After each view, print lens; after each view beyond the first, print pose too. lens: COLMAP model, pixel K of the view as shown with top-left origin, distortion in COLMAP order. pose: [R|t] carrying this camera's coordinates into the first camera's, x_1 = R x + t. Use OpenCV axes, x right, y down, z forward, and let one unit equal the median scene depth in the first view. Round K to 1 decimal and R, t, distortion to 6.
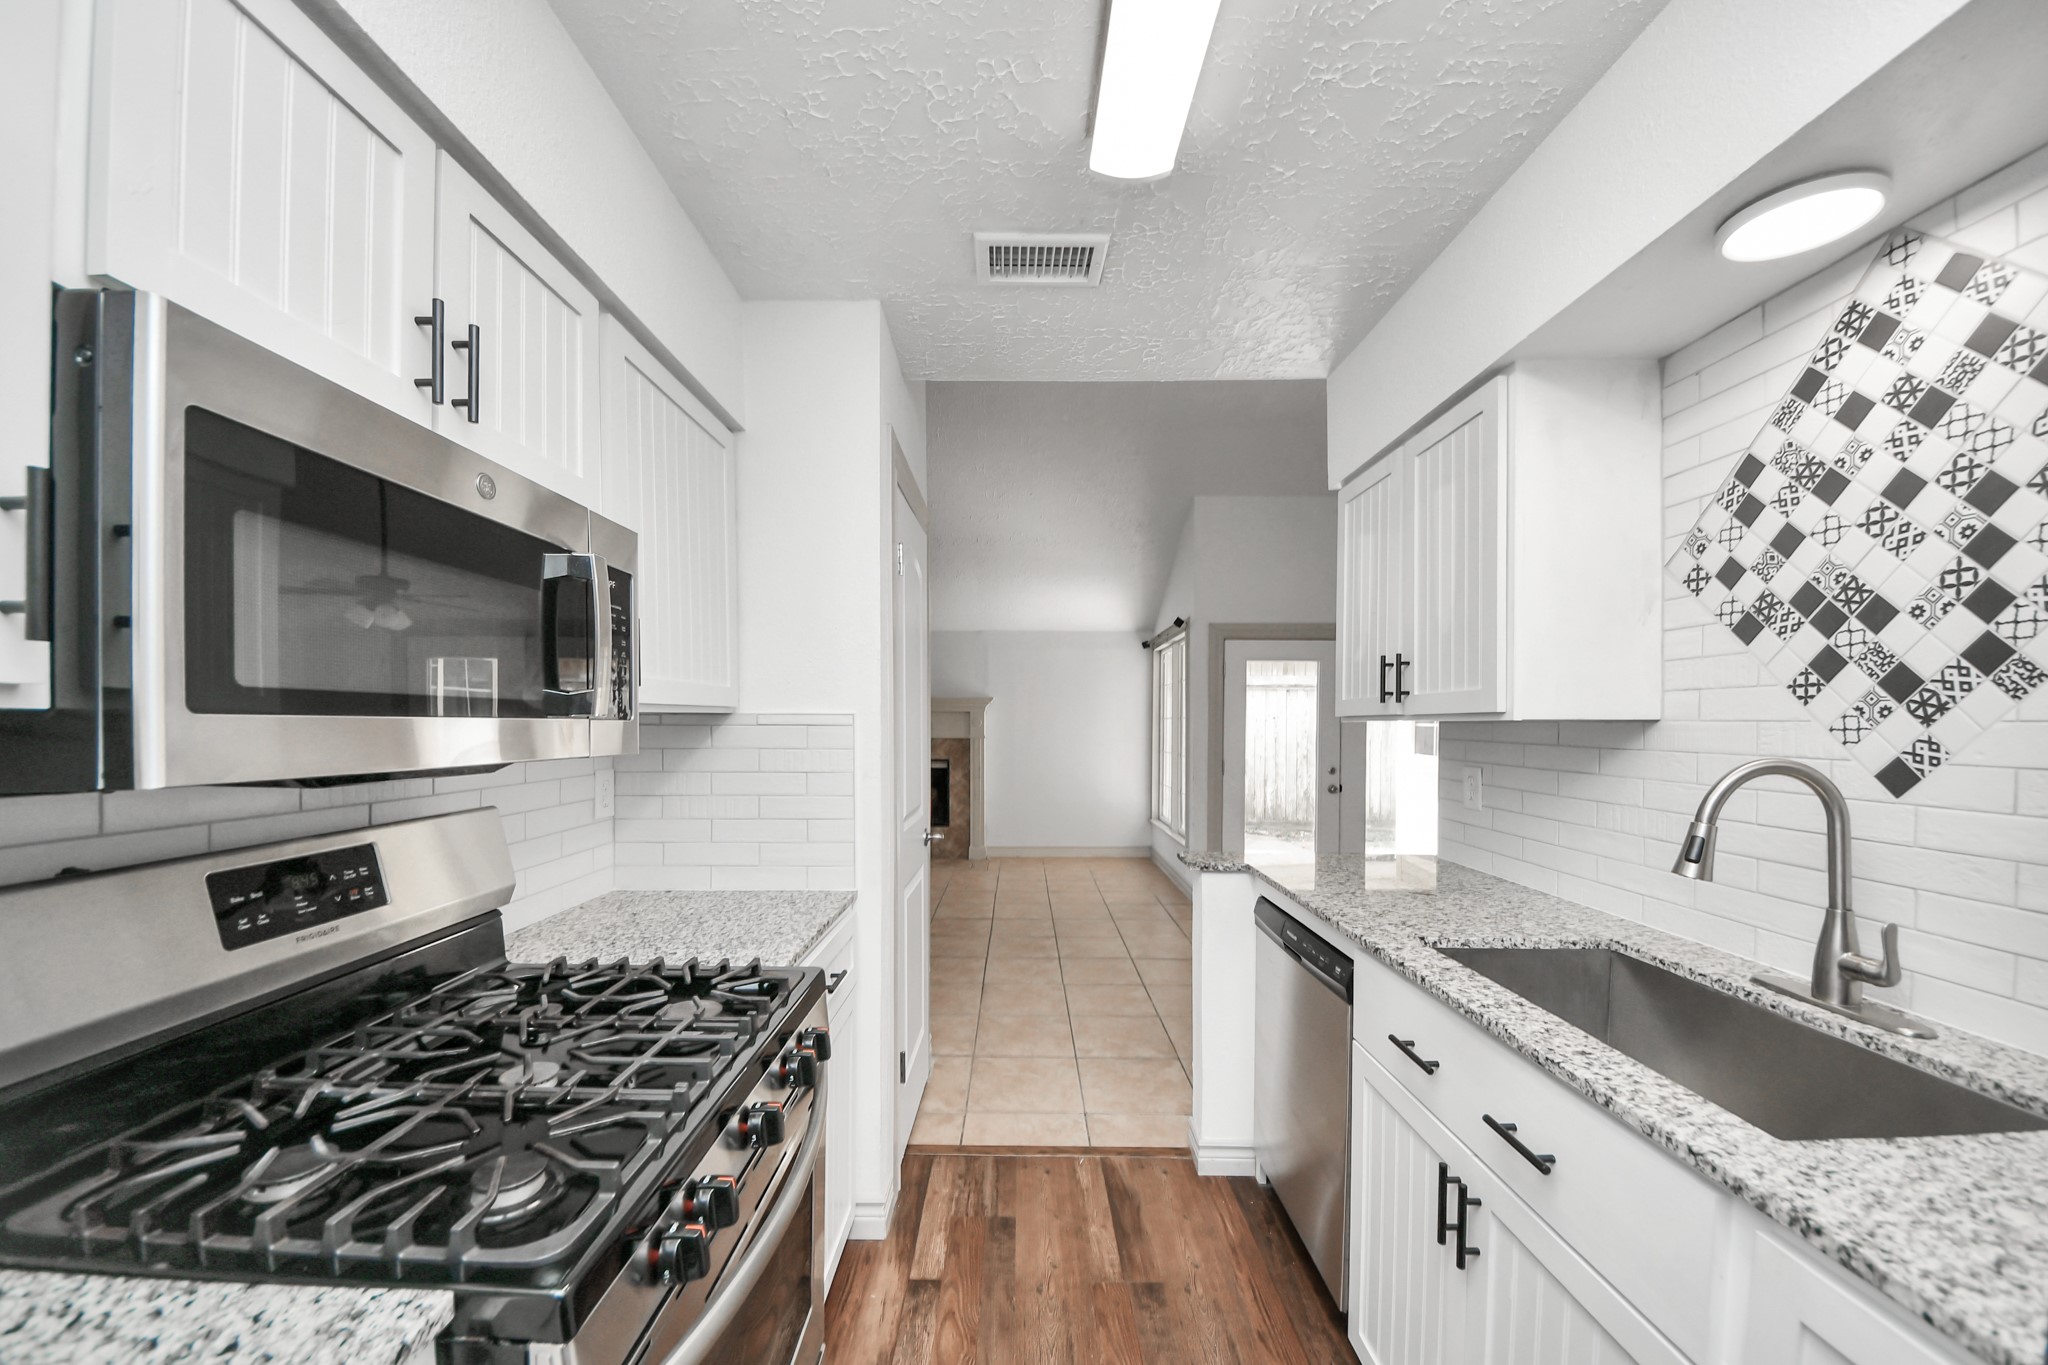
lens RADIAL K [[757.7, 0, 1021.3], [0, 757.7, 730.4], [0, 0, 1]] dist [0.027023, -0.012516]
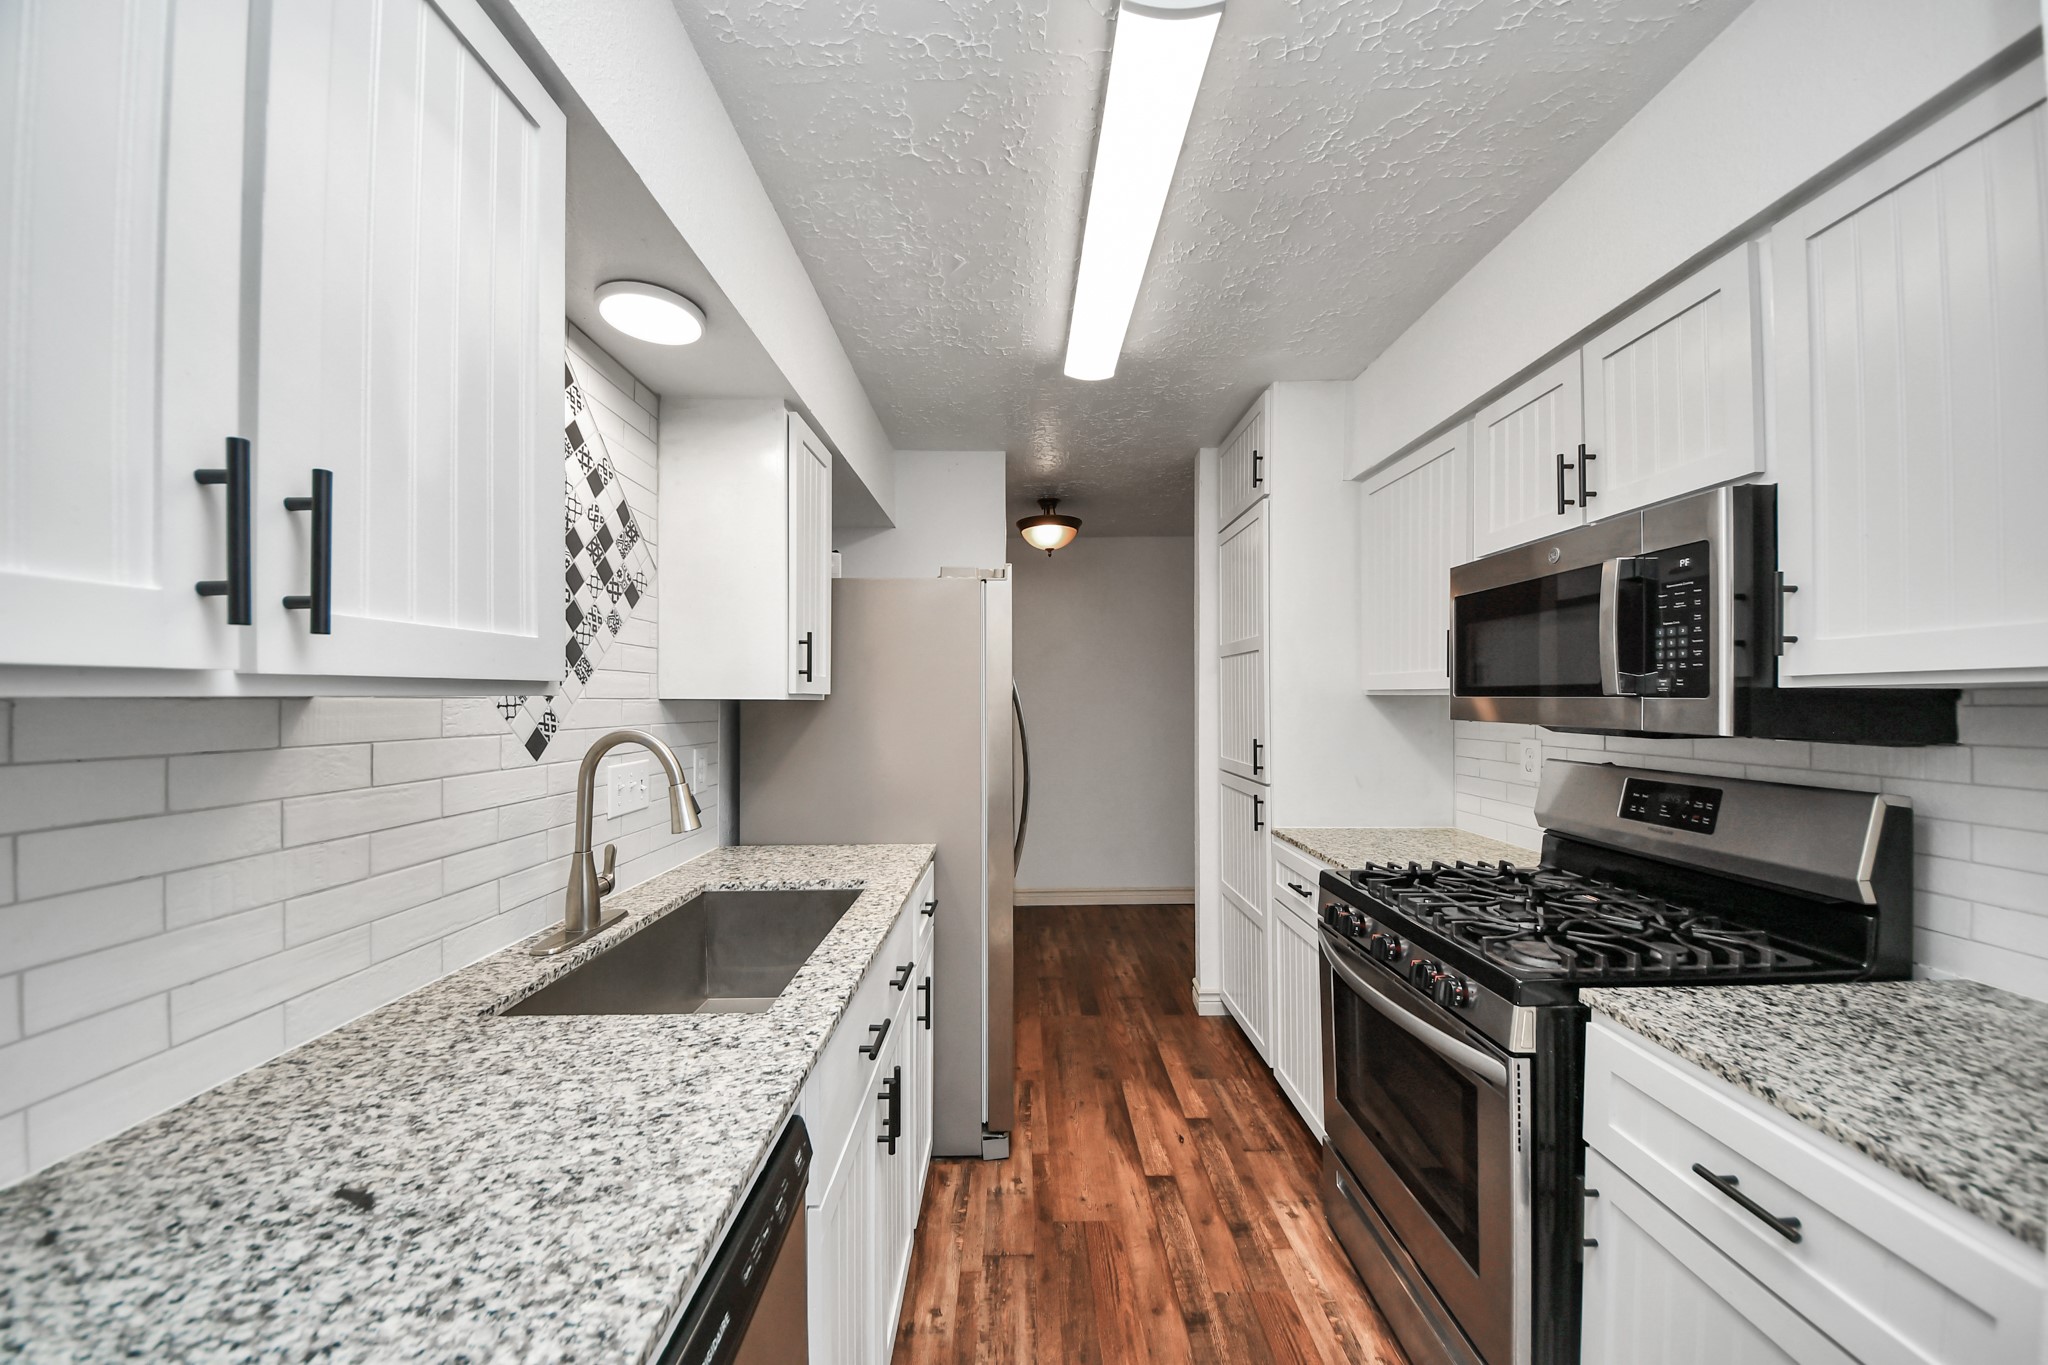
lens RADIAL K [[739.0, 0, 1021.5], [0, 739.0, 694.0], [0, 0, 1]] dist [0.045496, -0.030799]
pose [[-0.999989, -0.002109, -0.004267, 0.251381], [-0.002125, 0.999990, 0.003880, -0.016611], [0.004259, 0.003889, -0.999983, 1.482326]]
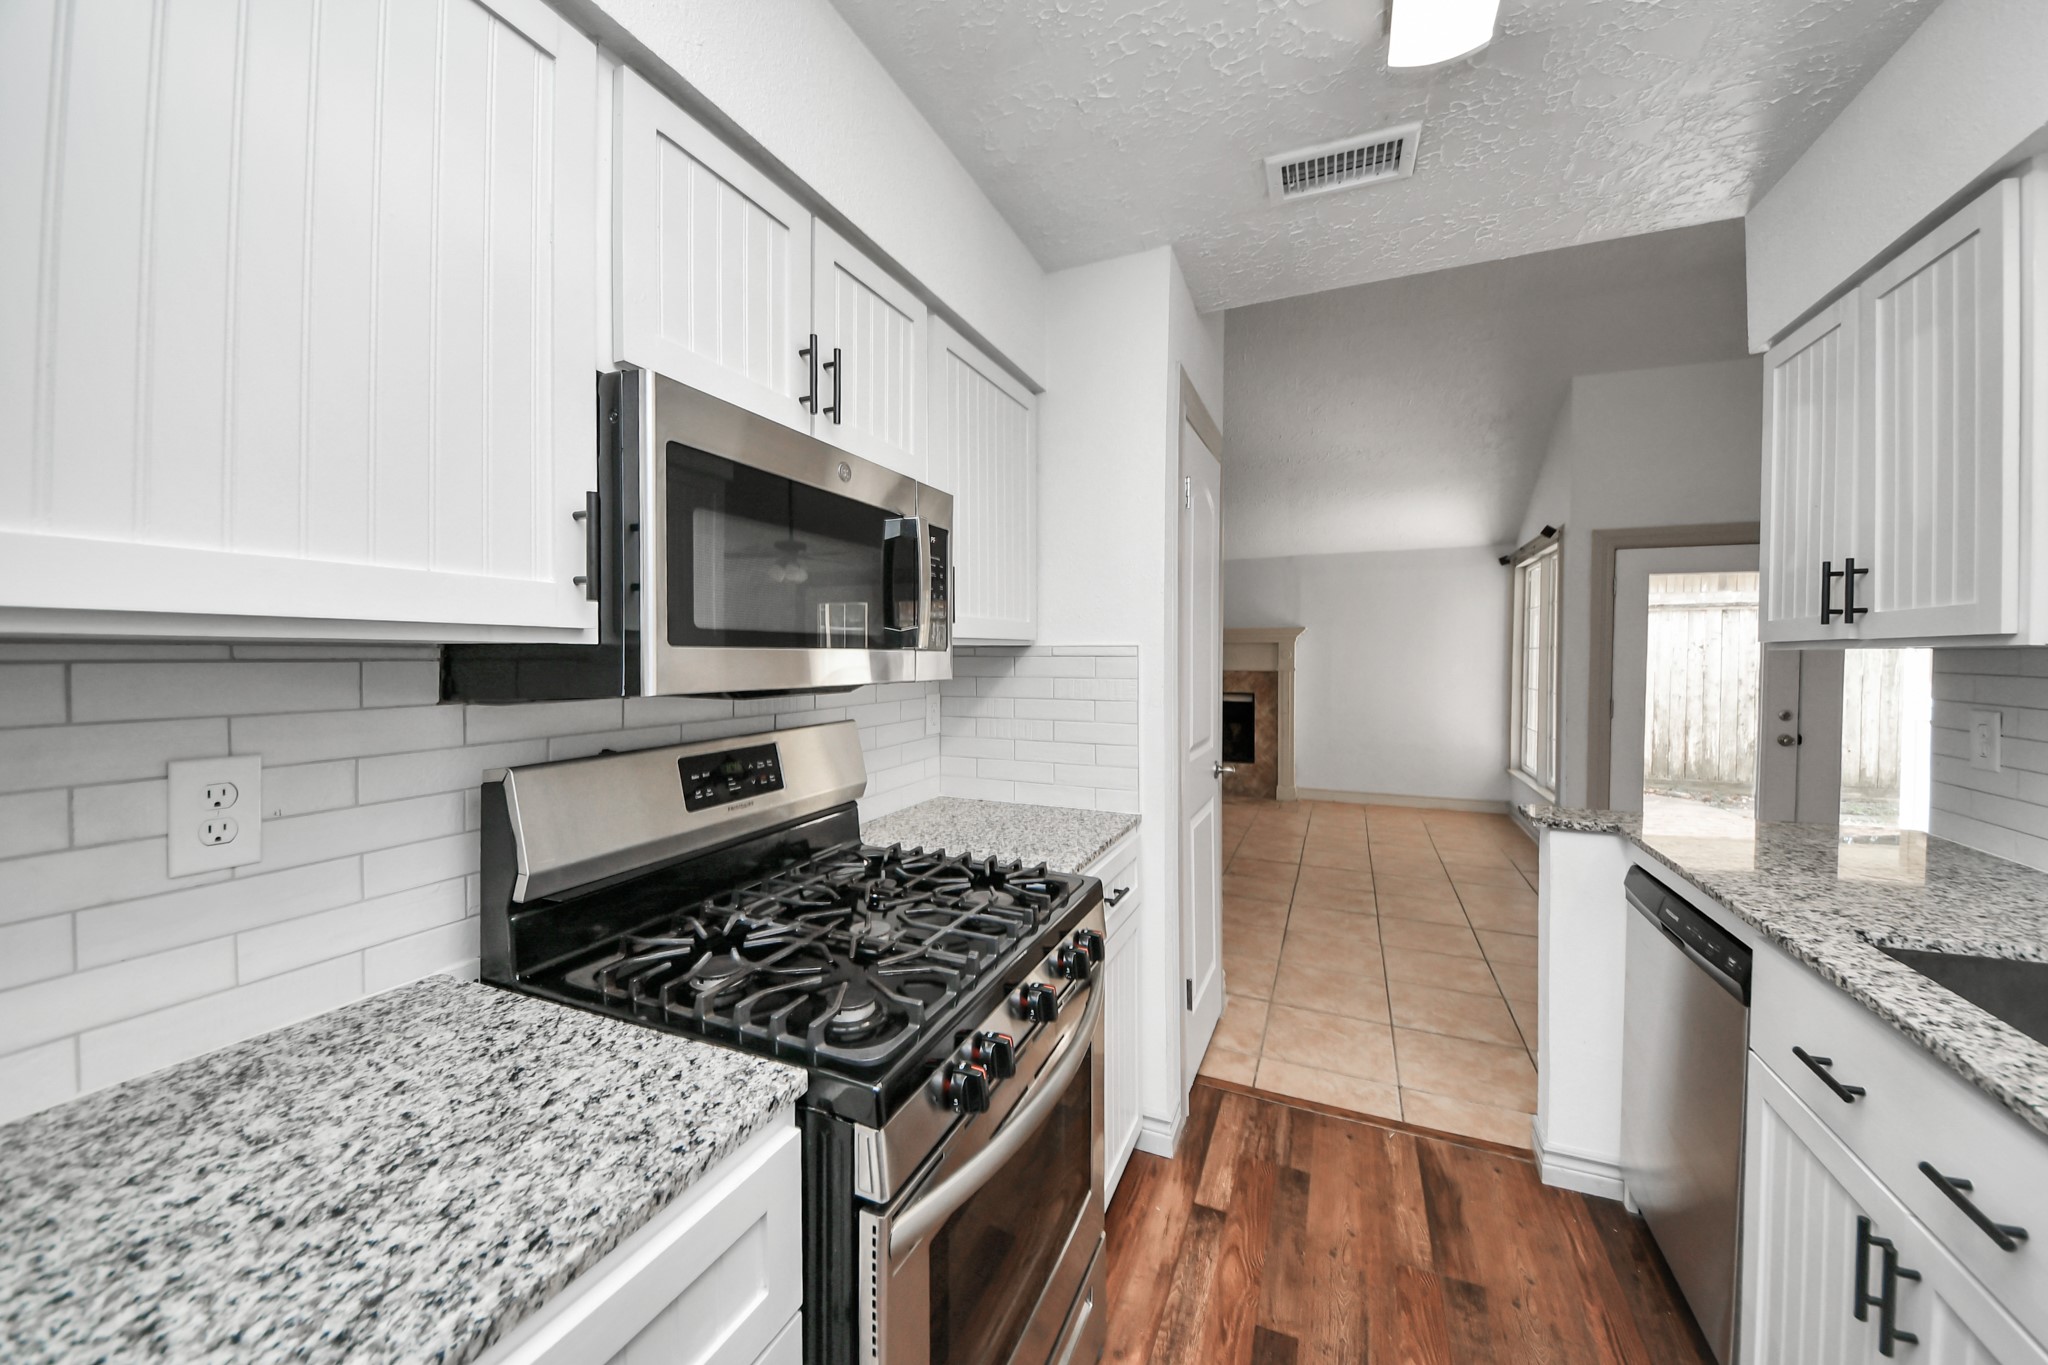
lens RADIAL K [[765.5, 0, 1015.6], [0, 765.5, 656.7], [0, 0, 1]] dist [0.029318, -0.015975]
pose [[0.916781, -0.003381, -0.399377, 0.053056], [-0.000040, 0.999963, -0.008557, 0.002641], [0.399391, 0.007861, 0.916747, -0.042660]]
